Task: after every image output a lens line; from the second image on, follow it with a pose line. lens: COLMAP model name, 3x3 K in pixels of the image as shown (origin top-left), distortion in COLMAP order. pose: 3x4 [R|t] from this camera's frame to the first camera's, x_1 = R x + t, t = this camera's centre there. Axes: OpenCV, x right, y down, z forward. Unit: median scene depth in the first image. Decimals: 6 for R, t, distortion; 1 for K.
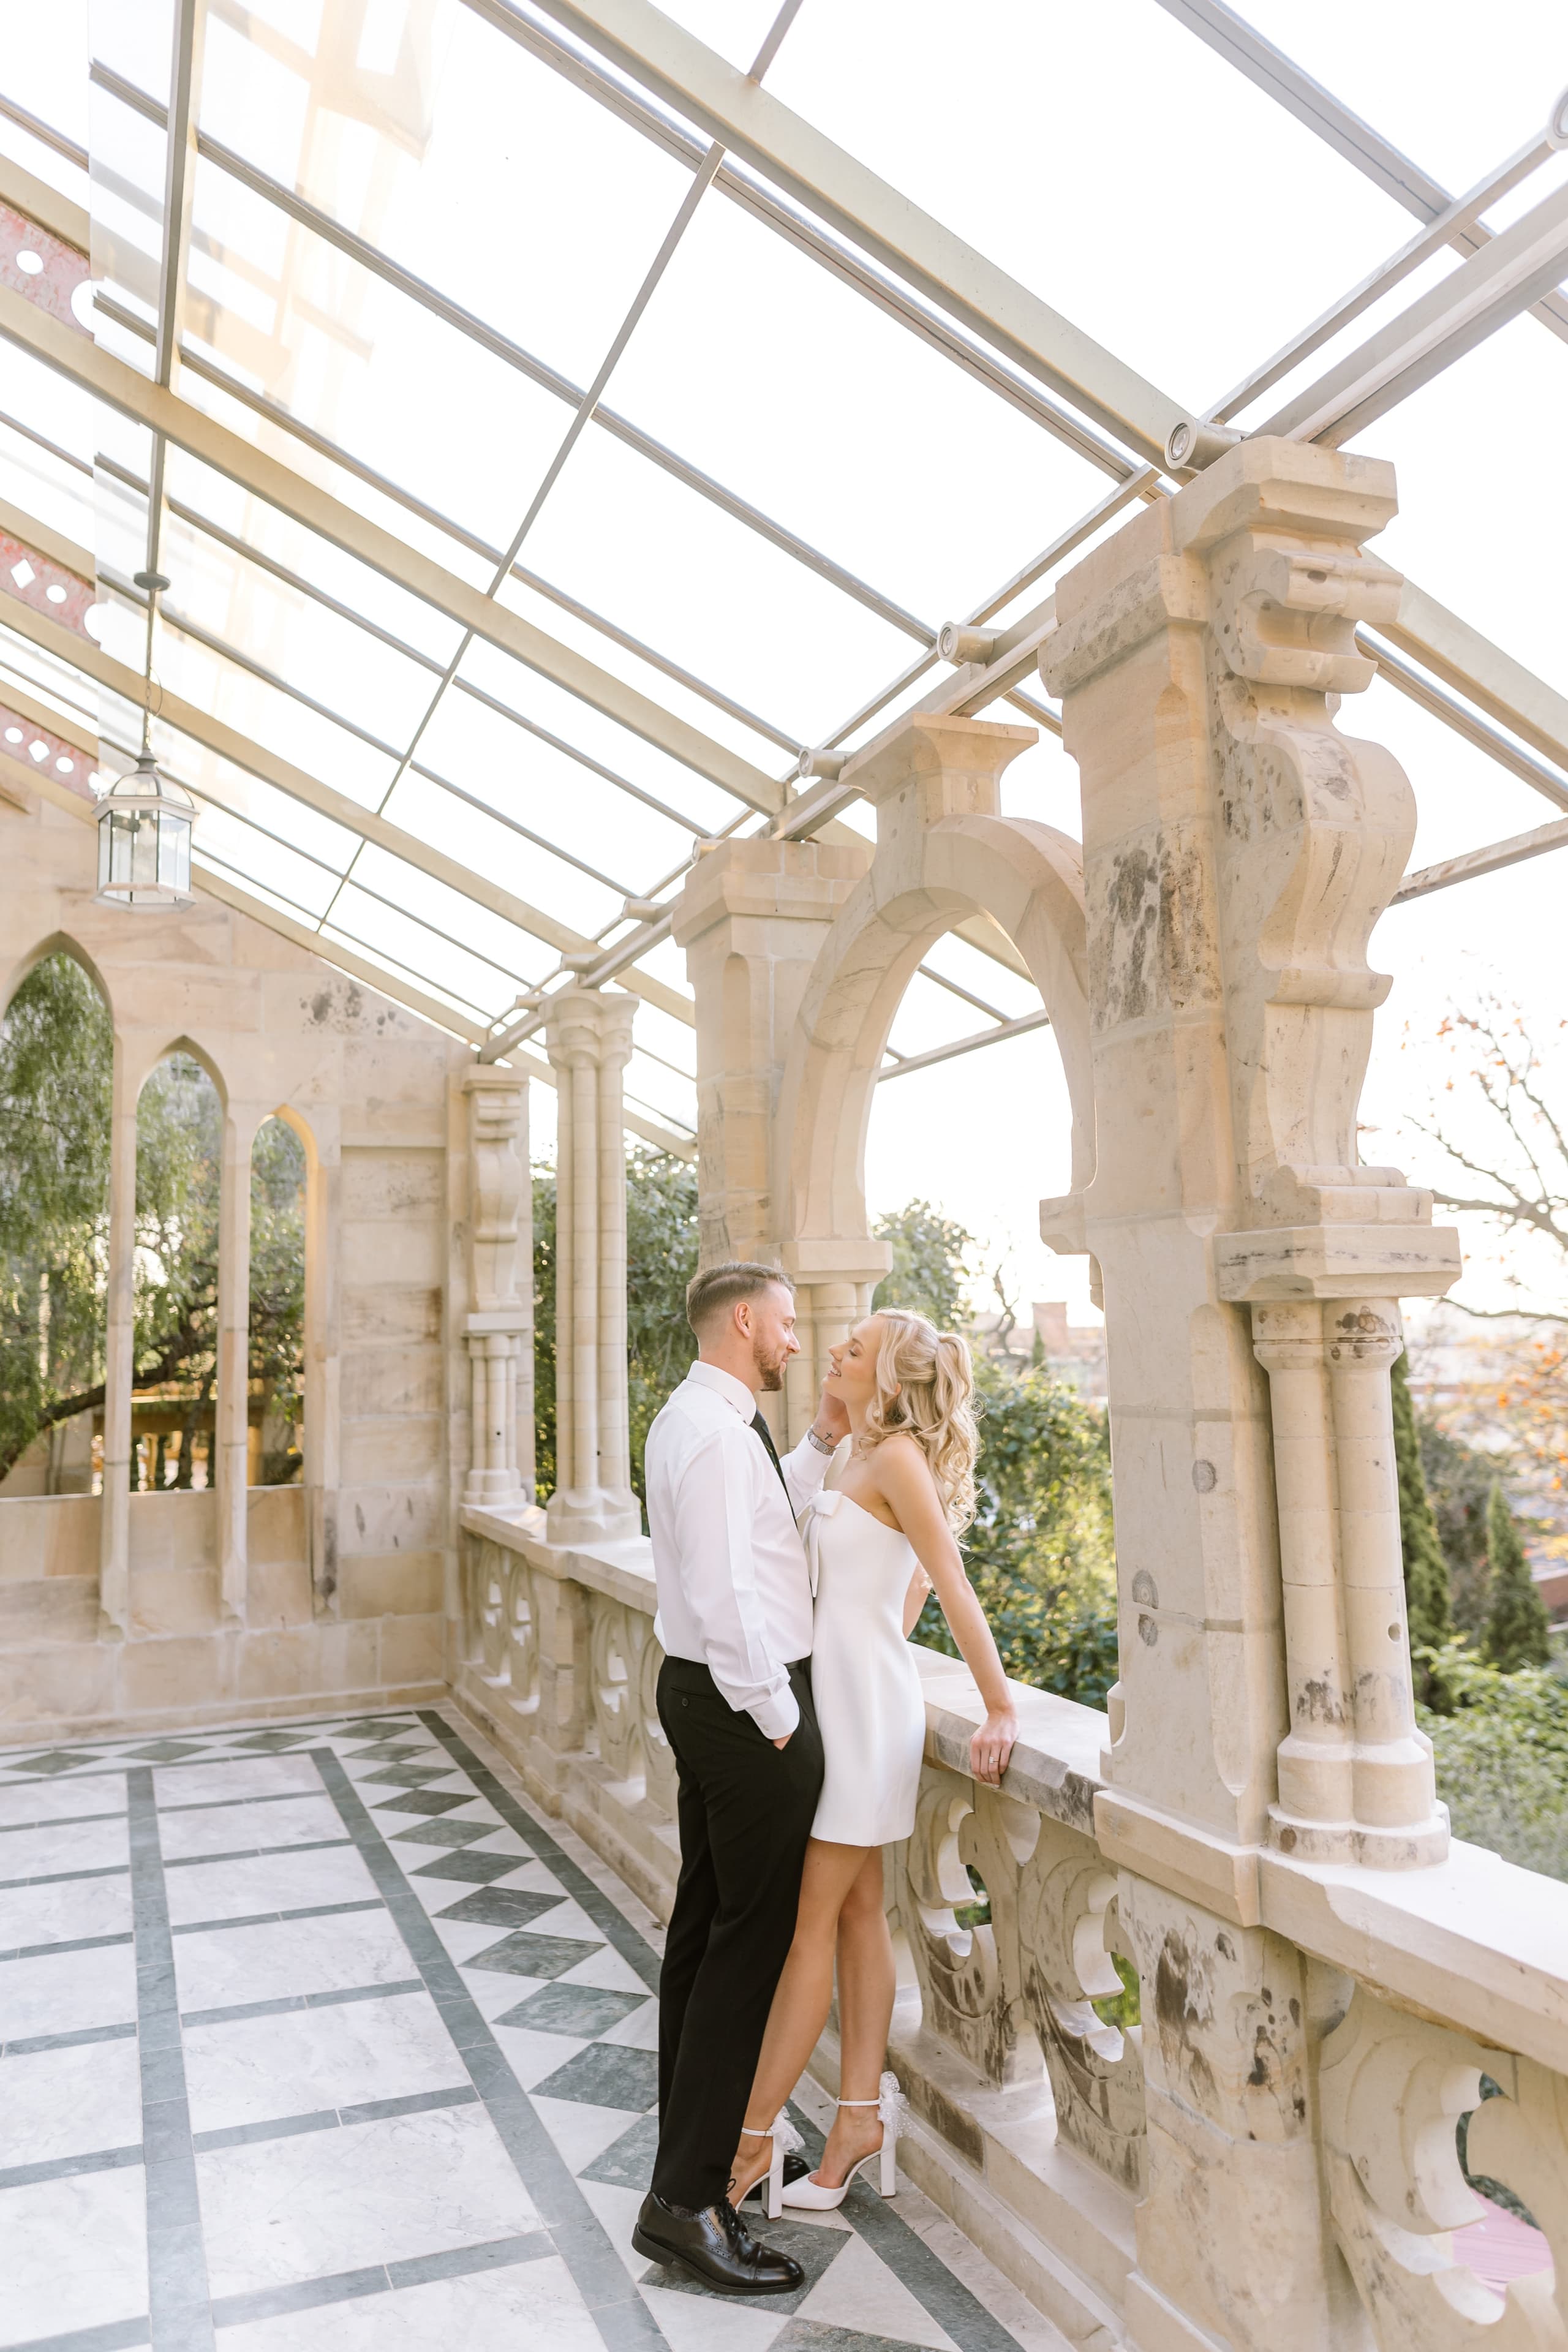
lens RADIAL K [[1725.2, 0, 781.8], [0, 1725.2, 1108.4], [0, 0, 1]] dist [0.000126, 0.002956]
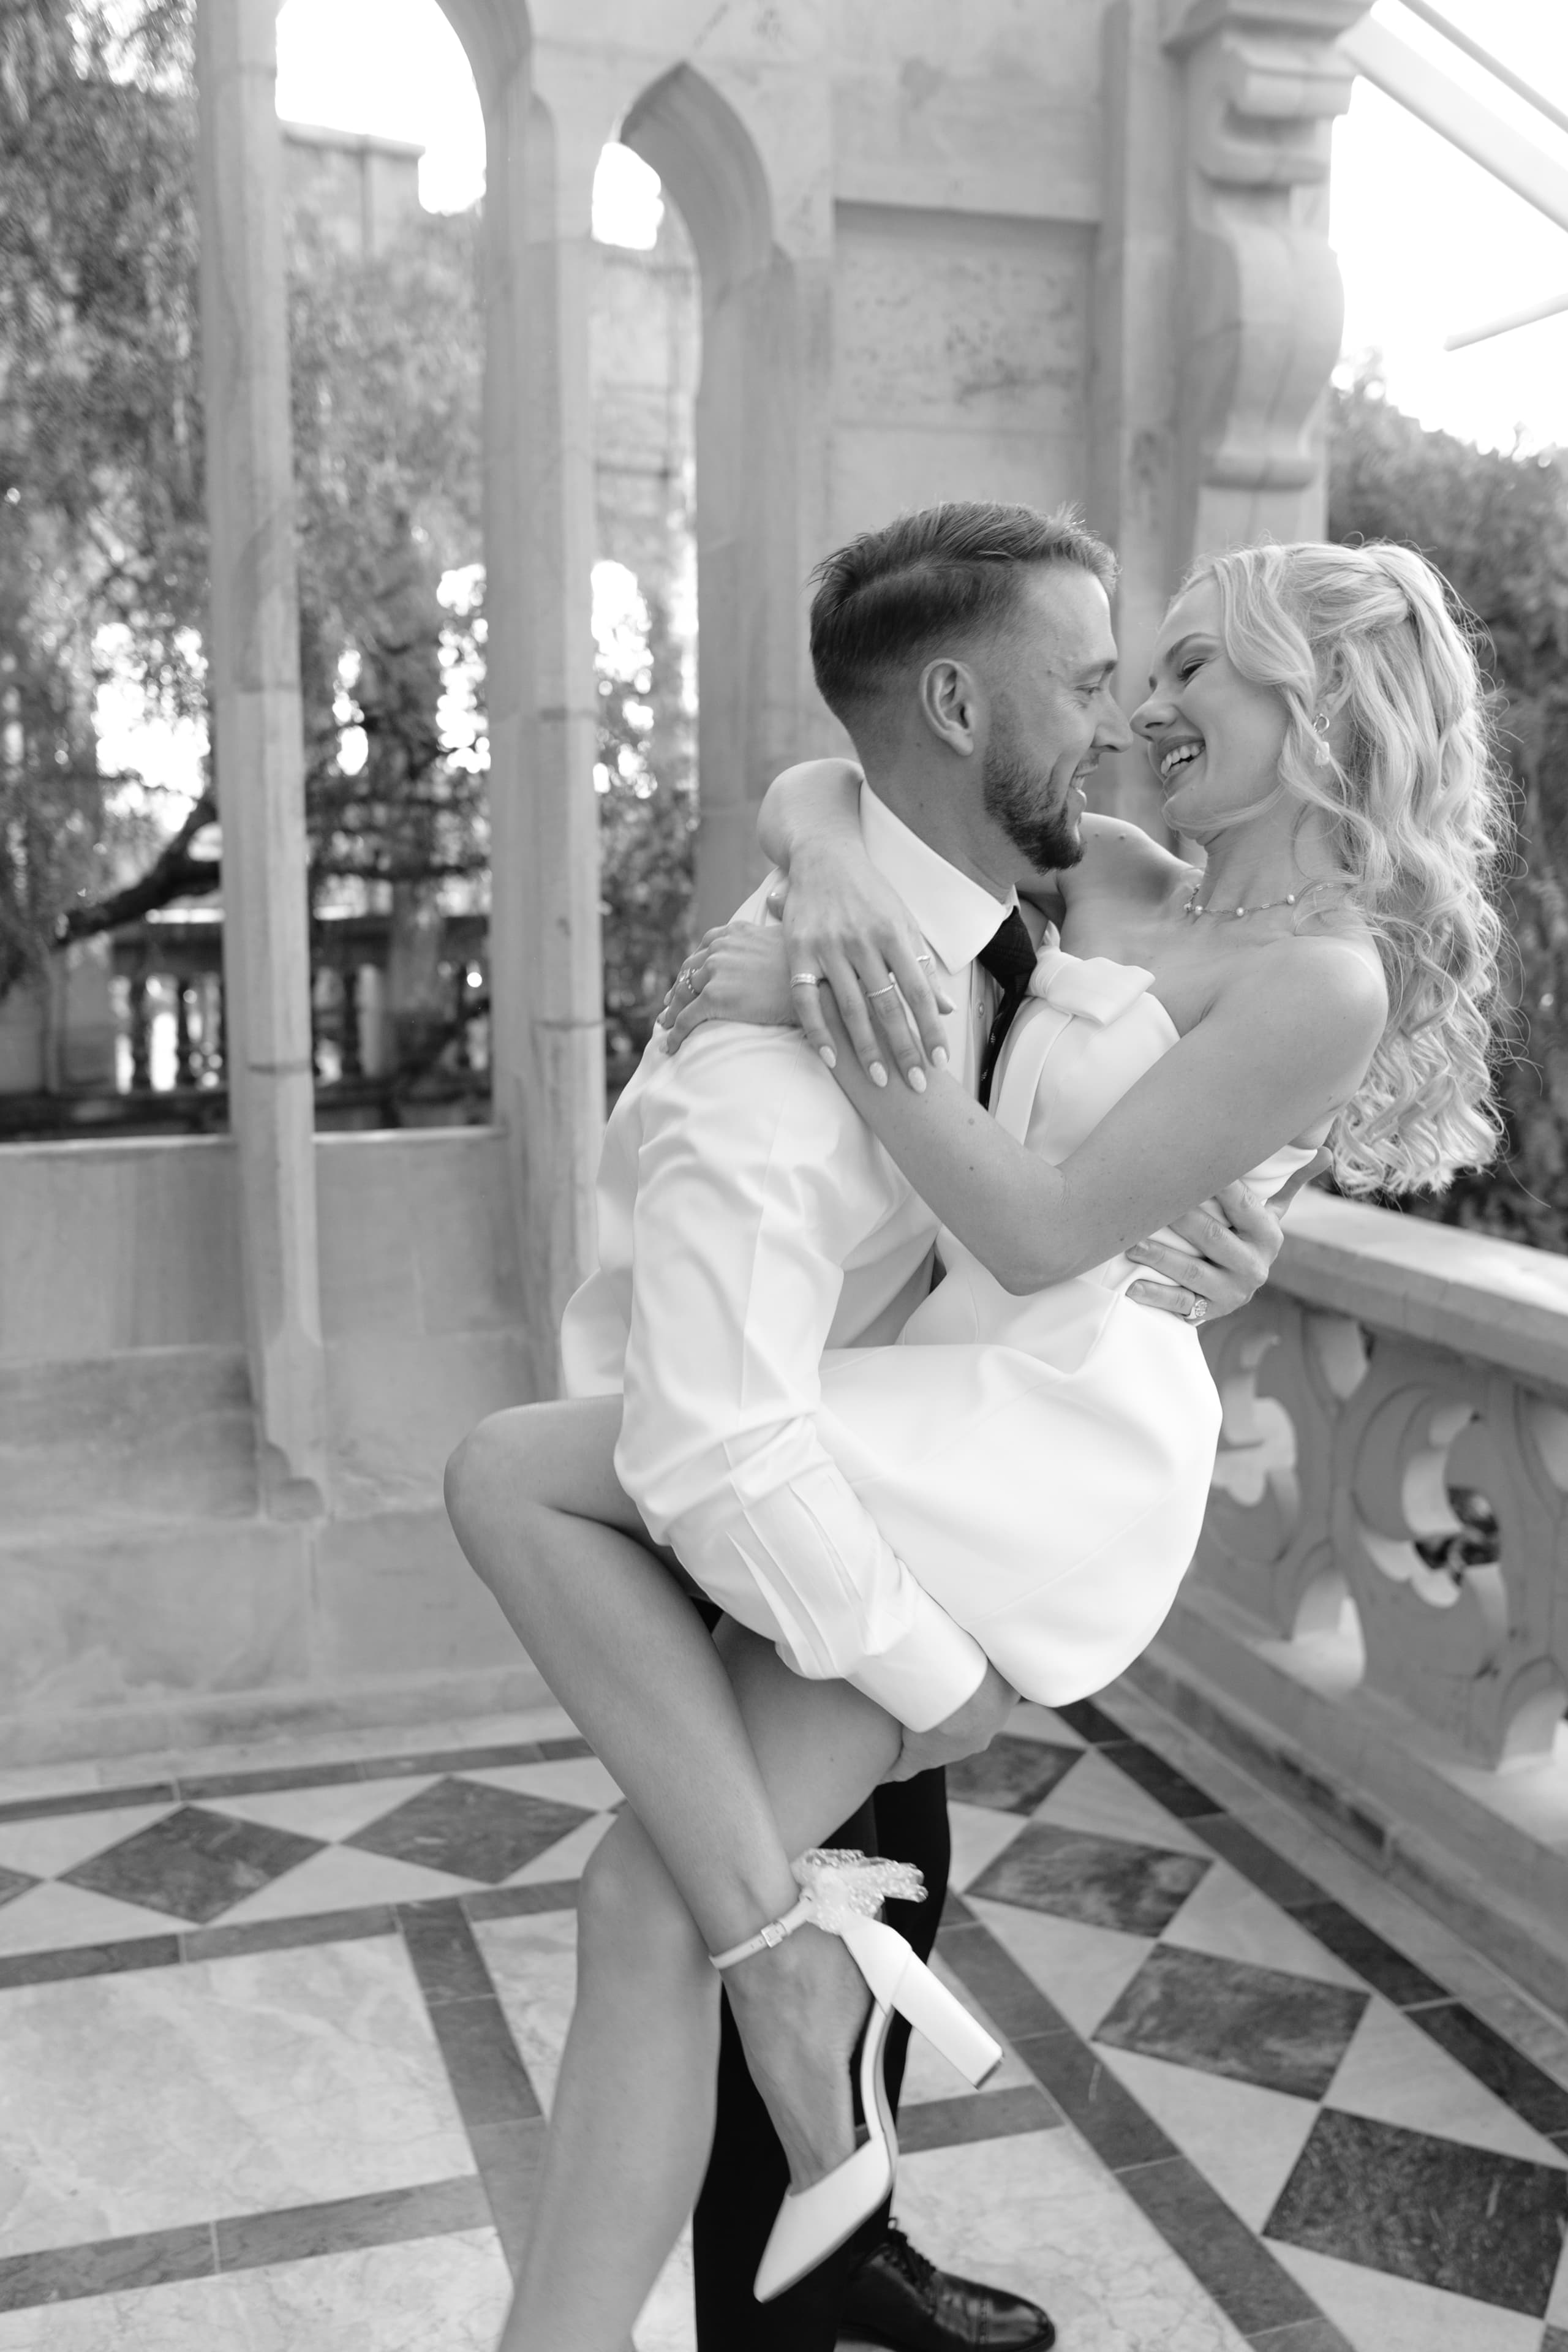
lens RADIAL K [[2182.3, 0, 712.5], [0, 2182.3, 1201.2], [0, 0, 1]] dist [-0.050962, 0.037093]
pose [[0.996339, 0.032354, -0.079135, -0.262127], [-0.008740, 0.959323, 0.282176, 0.103148], [0.085046, -0.280451, 0.956093, 0.568264]]
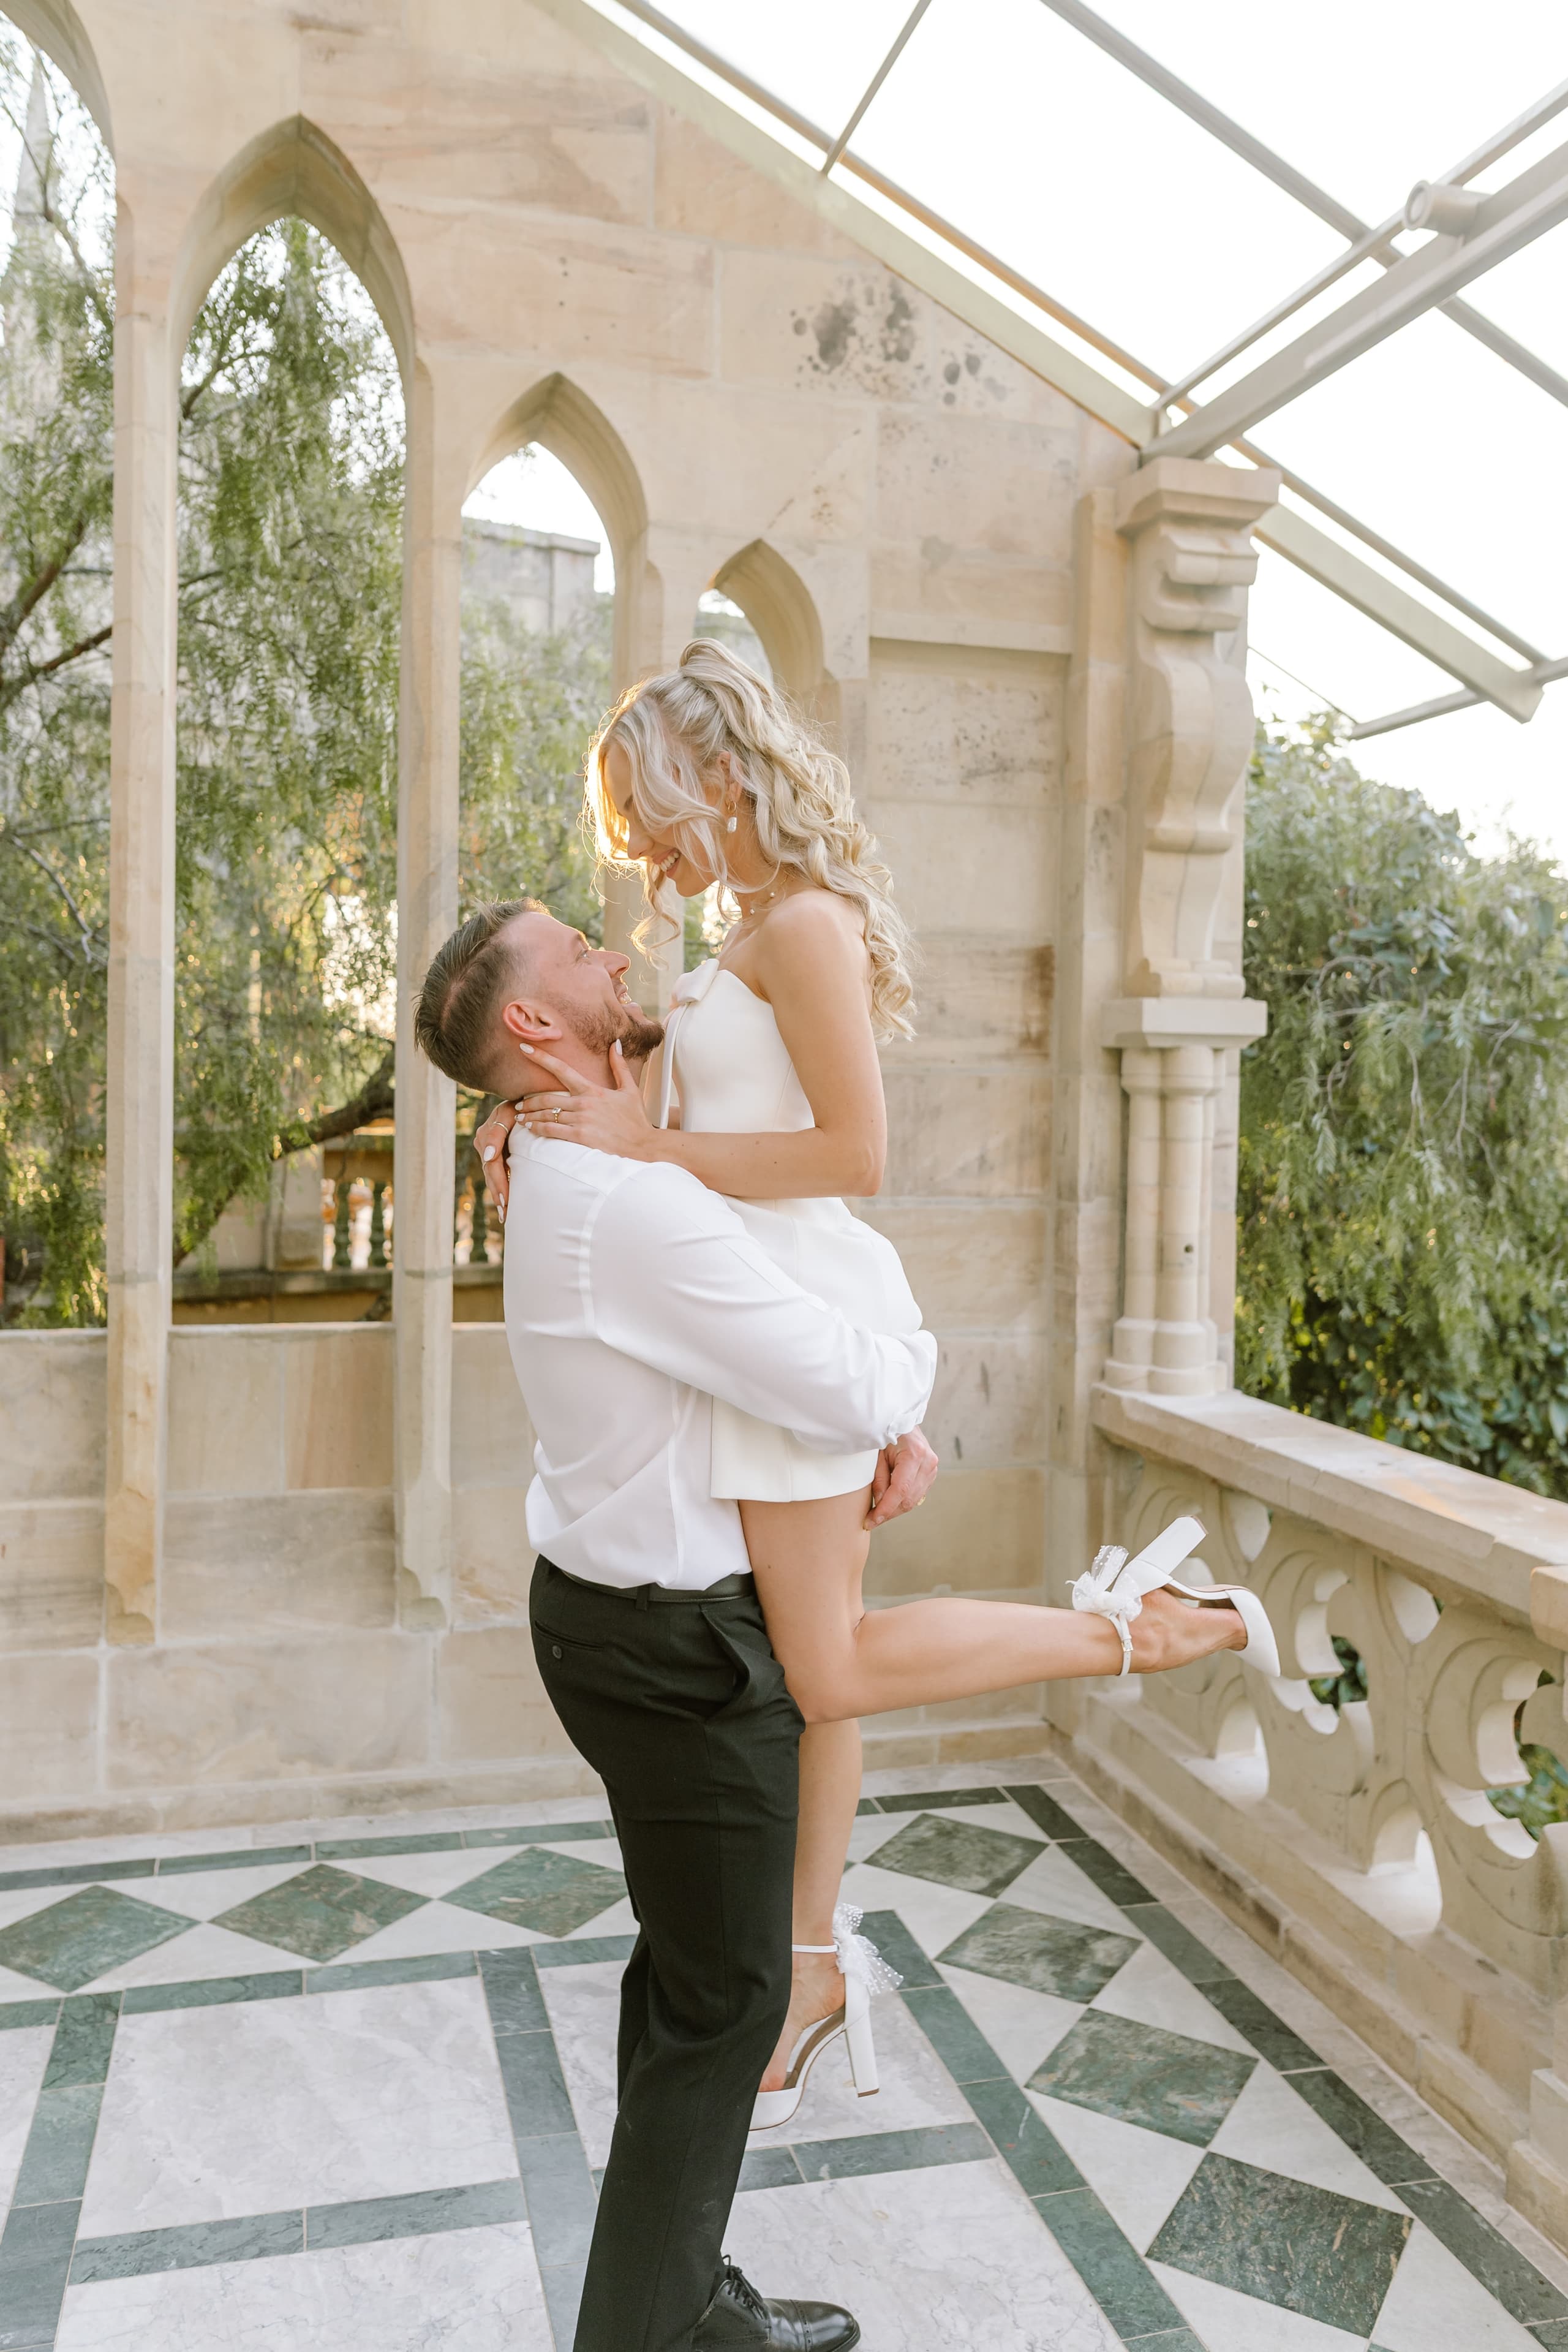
lens RADIAL K [[1806.5, 0, 770.9], [0, 1806.5, 1124.8], [0, 0, 1]] dist [0.002371, -0.002623]
pose [[0.992412, 0.046235, -0.113933, -0.241262], [-0.028262, 0.987575, 0.154583, 0.085980], [0.119665, -0.150190, 0.981388, 0.536070]]
